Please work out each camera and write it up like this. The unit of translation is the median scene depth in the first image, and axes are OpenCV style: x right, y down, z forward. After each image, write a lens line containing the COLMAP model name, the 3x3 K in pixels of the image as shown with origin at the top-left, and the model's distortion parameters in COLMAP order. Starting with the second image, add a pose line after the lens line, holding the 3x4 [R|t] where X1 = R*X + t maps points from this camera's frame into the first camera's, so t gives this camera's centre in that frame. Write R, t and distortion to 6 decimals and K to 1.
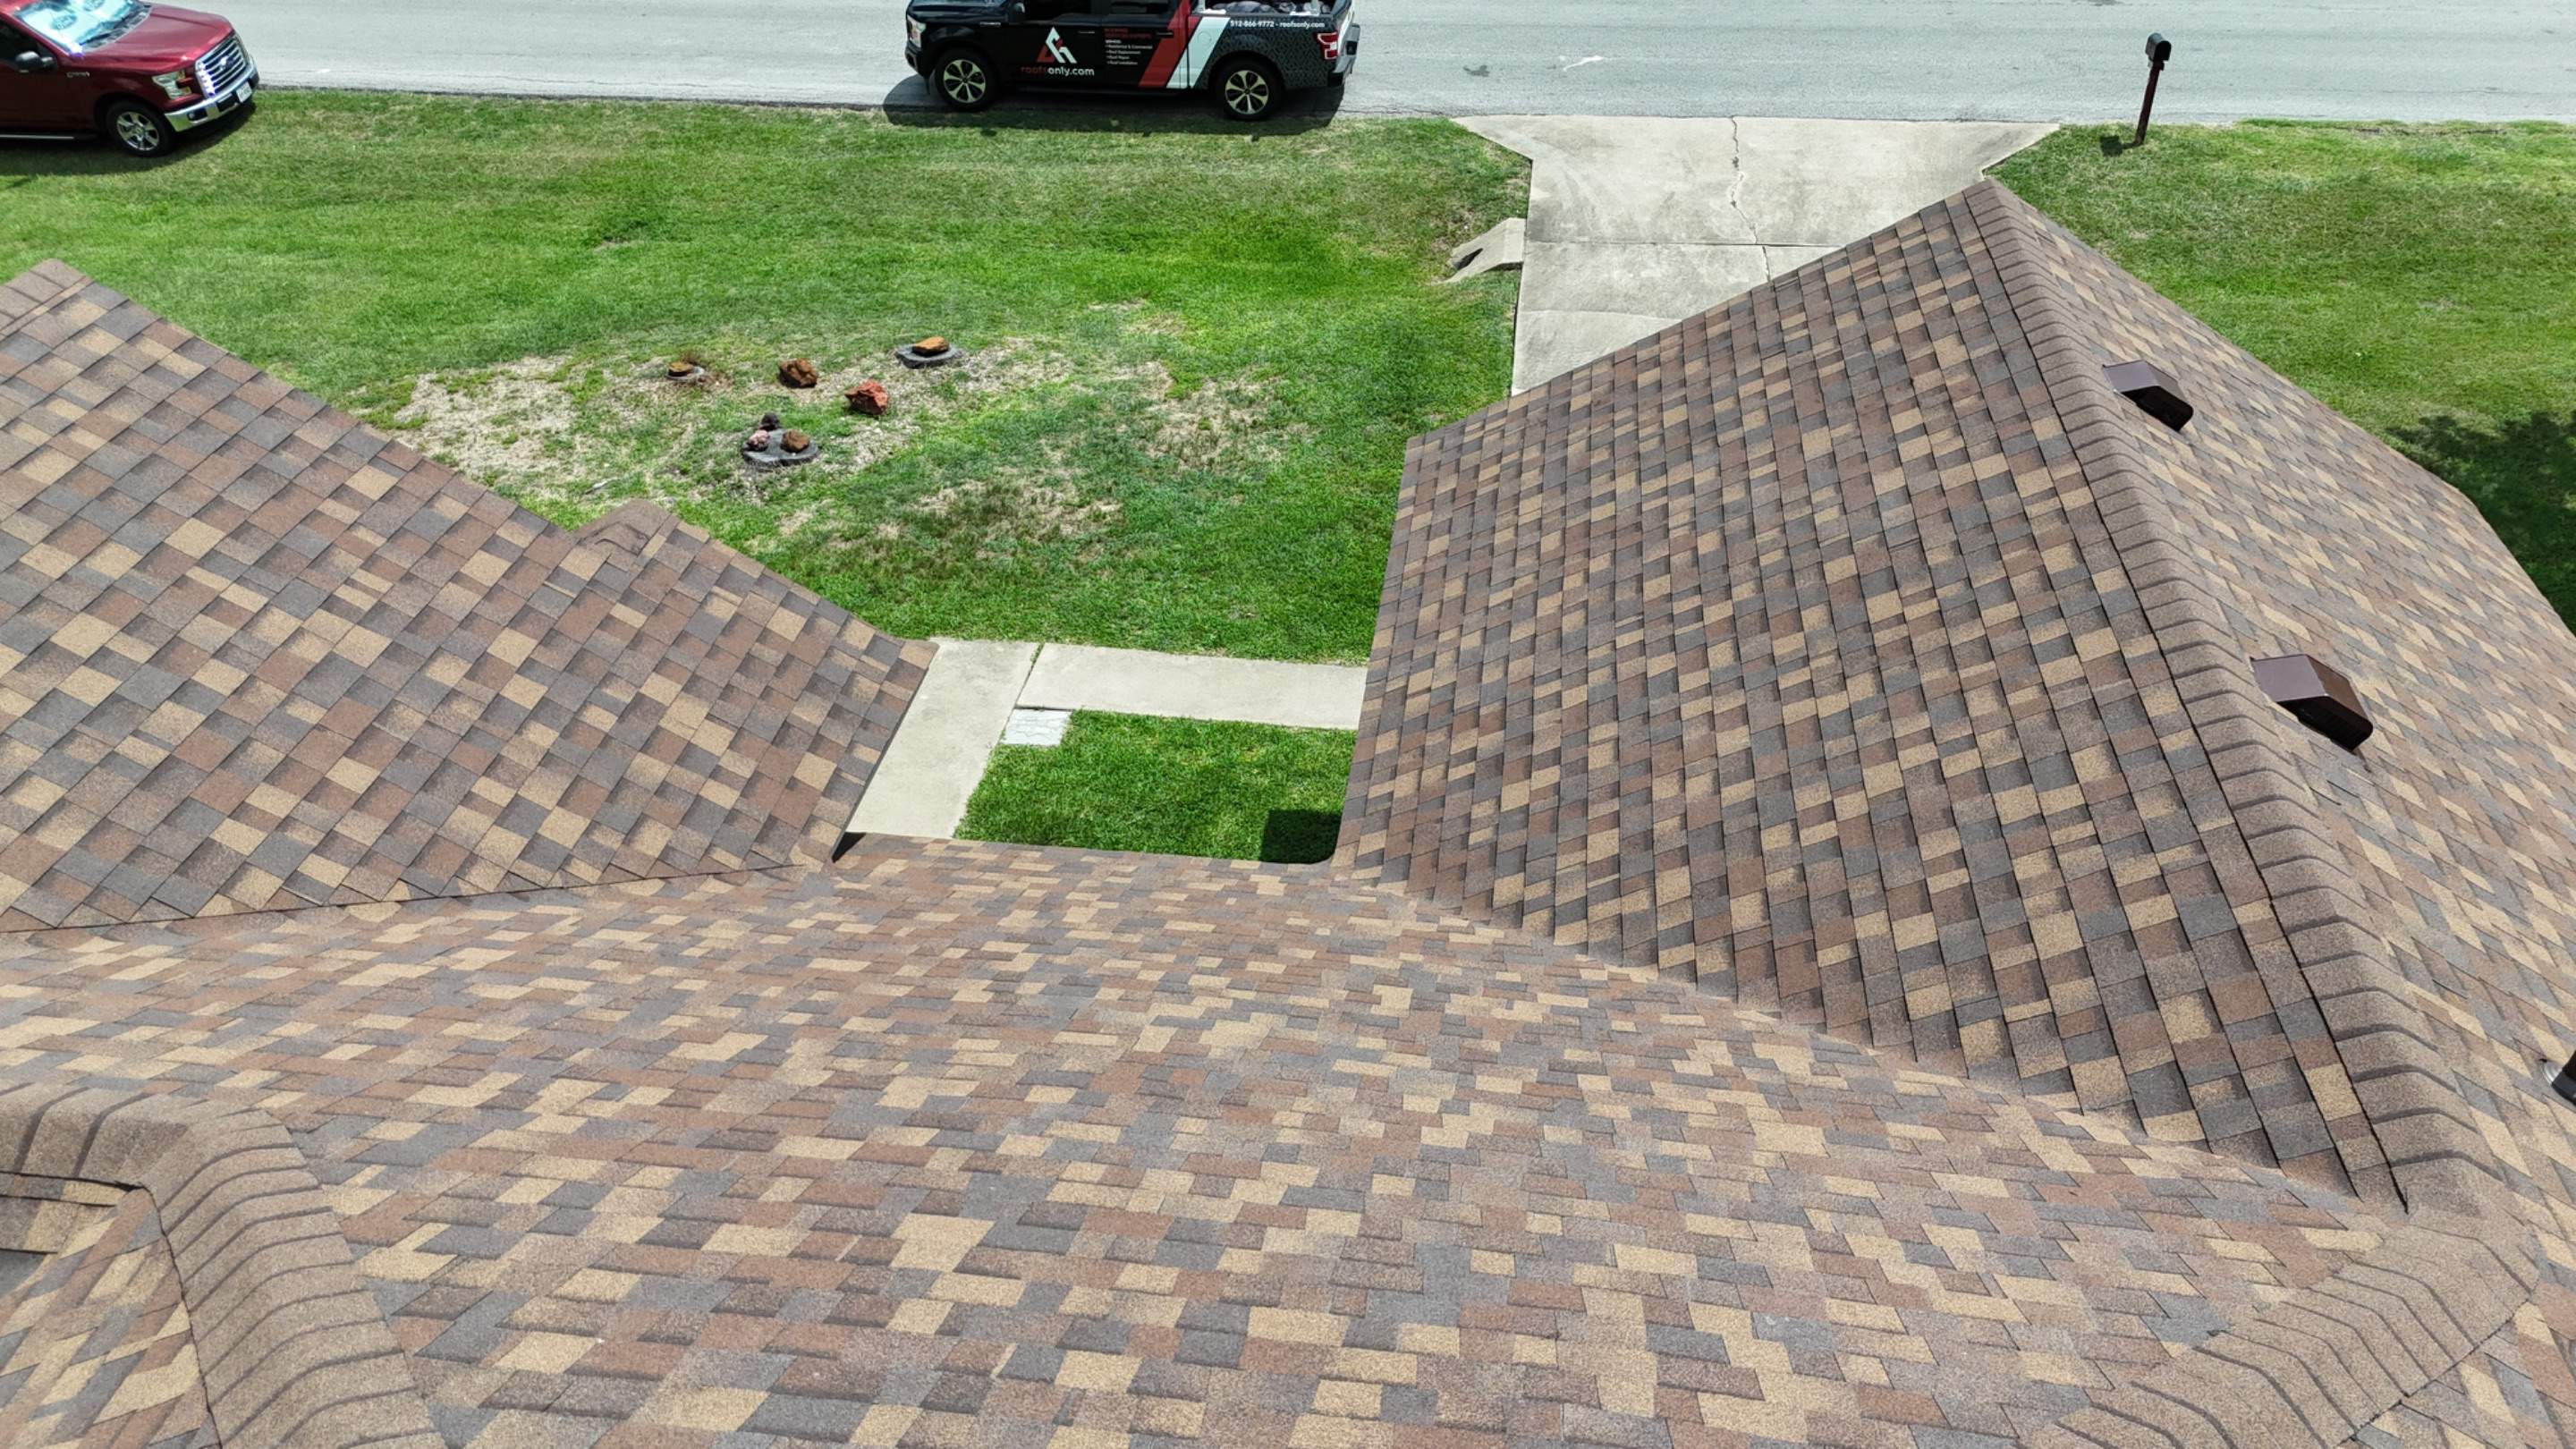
lens RADIAL K [[1894.8, 0, 1282.4], [0, 1894.8, 736.8], [0, 0, 1]] dist [0.077424, -0.079653]
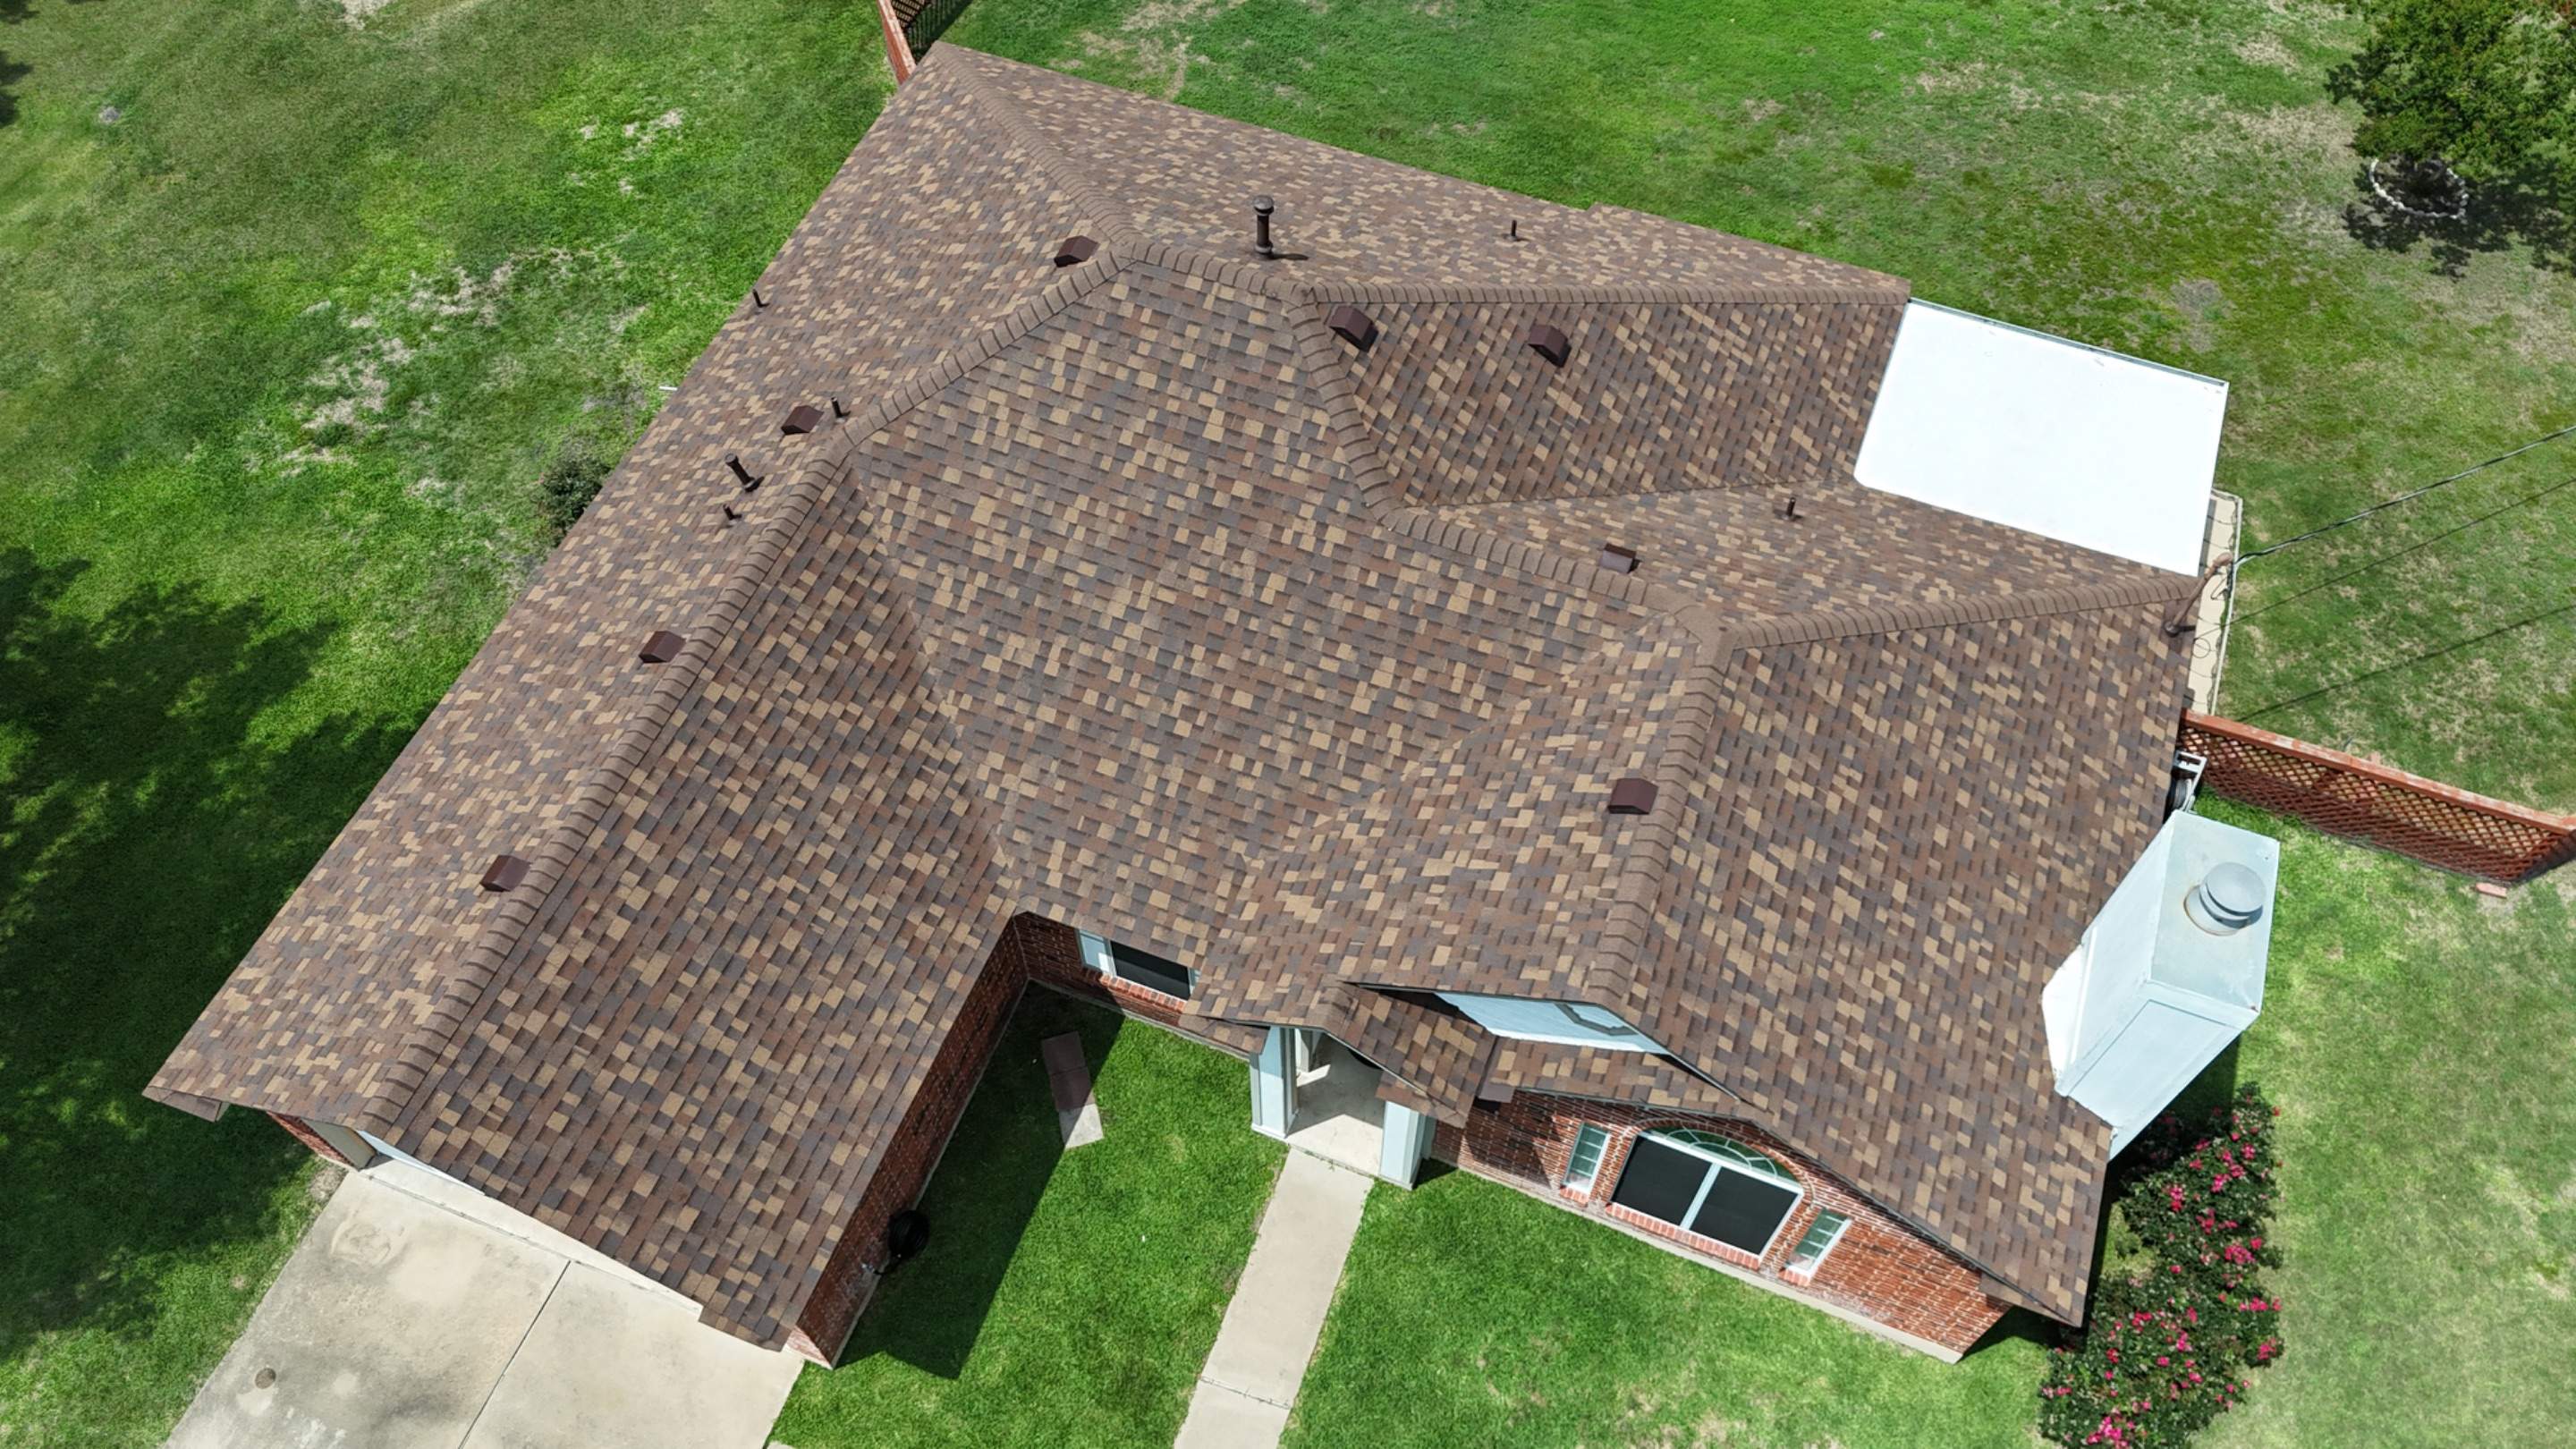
lens RADIAL K [[1883.9, 0, 1281.8], [0, 1883.9, 741.3], [0, 0, 1]] dist [0.104036, -0.128301]
pose [[-0.971321, -0.195508, 0.135321, -0.532949], [0.146727, -0.045017, 0.988152, -2.045968], [-0.187100, 0.979668, 0.072412, 0.674576]]
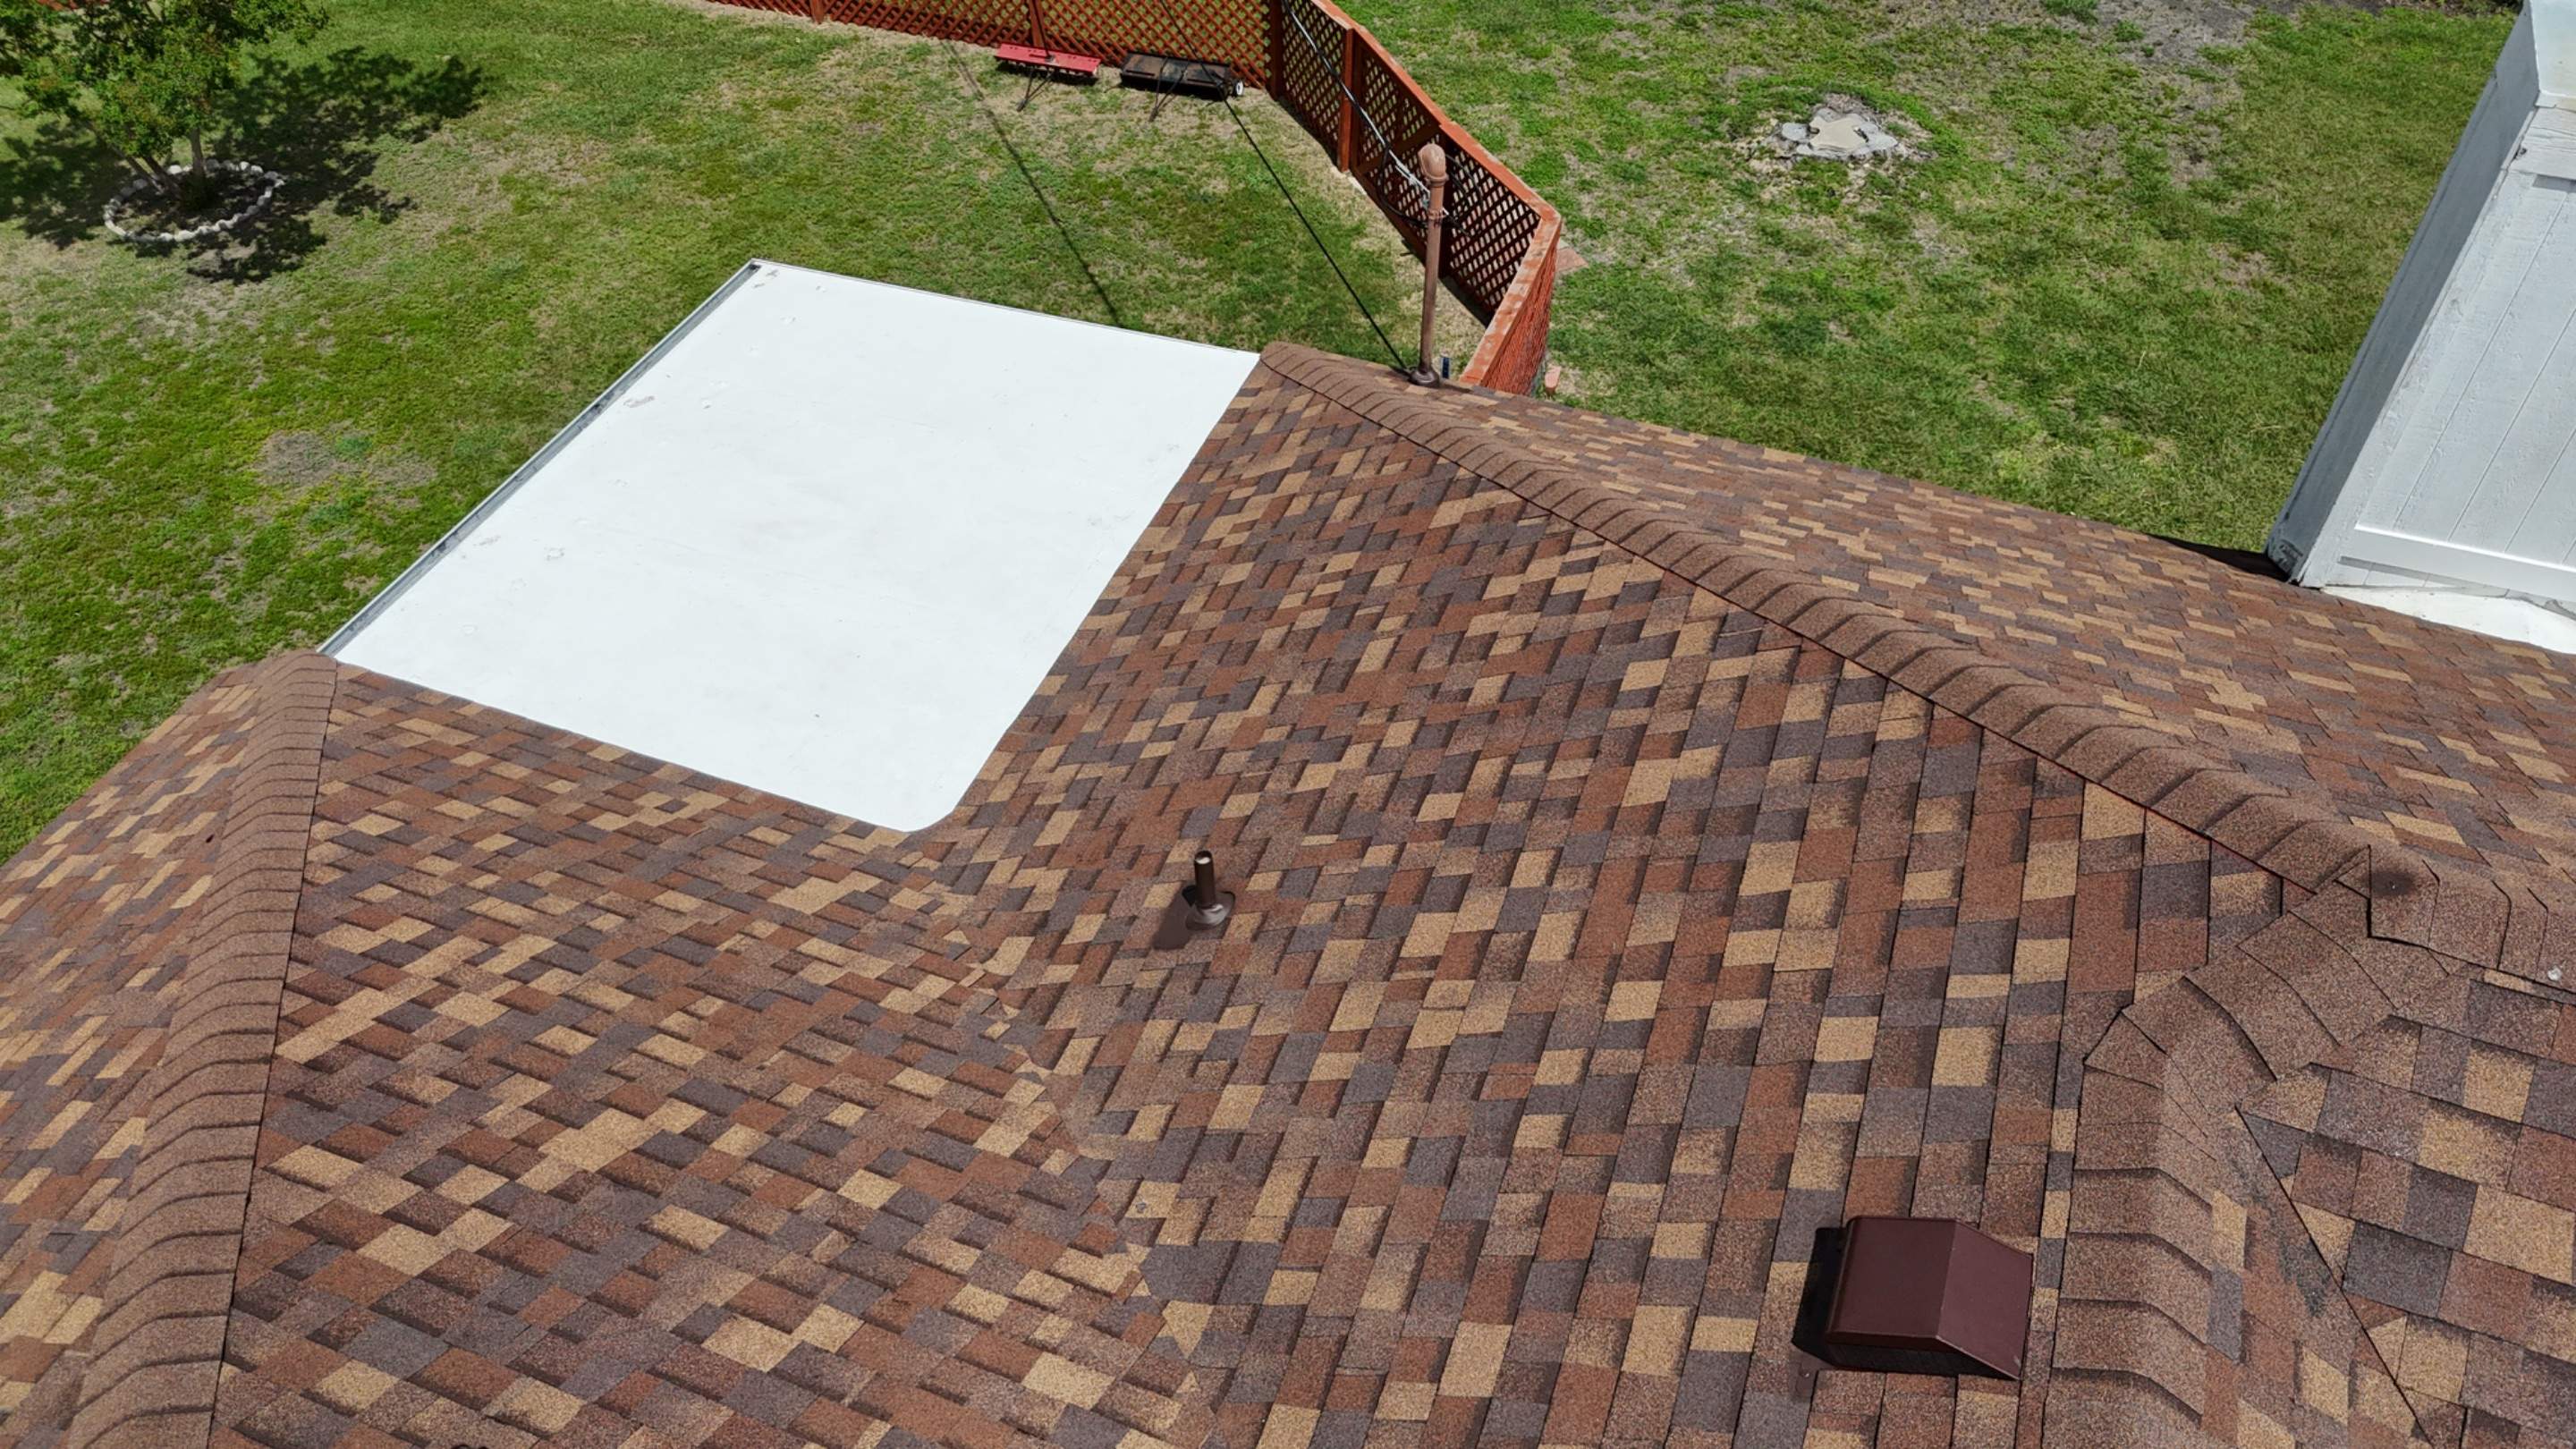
lens RADIAL K [[1901.2, 0, 1281.5], [0, 1901.2, 737.7], [0, 0, 1]] dist [0.073915, -0.077676]
pose [[-0.233592, 0.702778, -0.671965, -0.311224], [-0.566928, 0.463018, 0.681327, -0.163808], [0.789954, 0.540109, 0.290268, 0.216966]]
